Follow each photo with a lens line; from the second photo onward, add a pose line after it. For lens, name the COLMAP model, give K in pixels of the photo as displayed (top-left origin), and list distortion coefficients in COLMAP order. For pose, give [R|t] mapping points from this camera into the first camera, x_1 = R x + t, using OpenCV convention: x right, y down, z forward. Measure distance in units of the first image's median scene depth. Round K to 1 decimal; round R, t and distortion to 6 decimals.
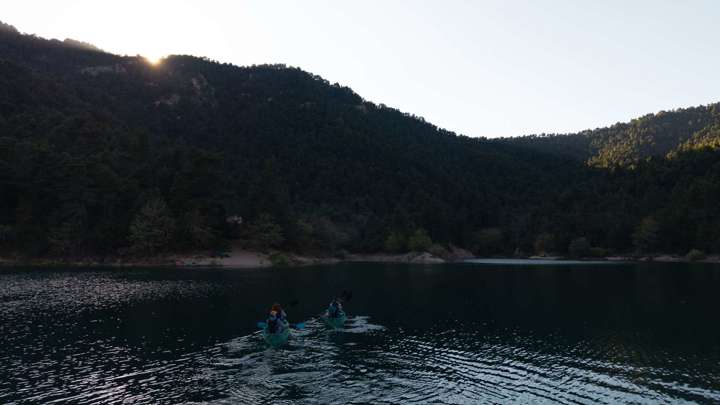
lens RADIAL K [[535.1, 0, 358.9], [0, 535.1, 202.7], [0, 0, 1]] dist [0.089408, 0.001483]
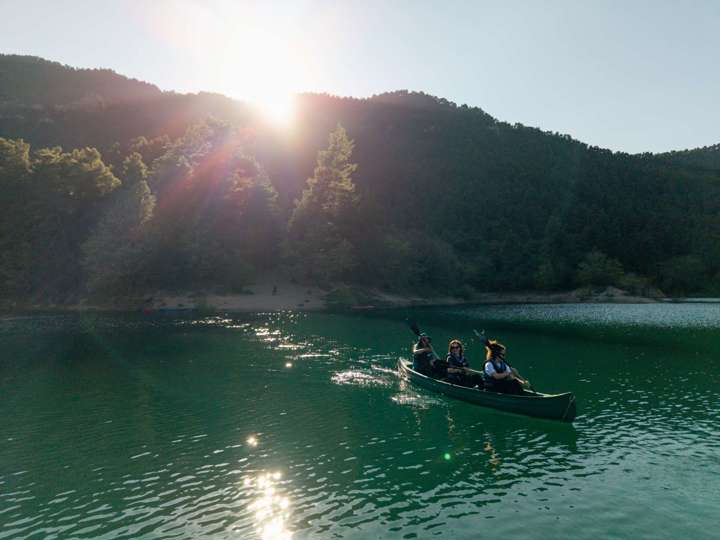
lens RADIAL K [[510.1, 0, 360.8], [0, 510.1, 272.7], [0, 0, 1]] dist [-0.004801, -0.004452]
pose [[0.967463, -0.017654, -0.252396, 0.000549], [0.029145, 0.998698, 0.041863, 0.015191], [0.251328, -0.047857, 0.966718, 0.132188]]
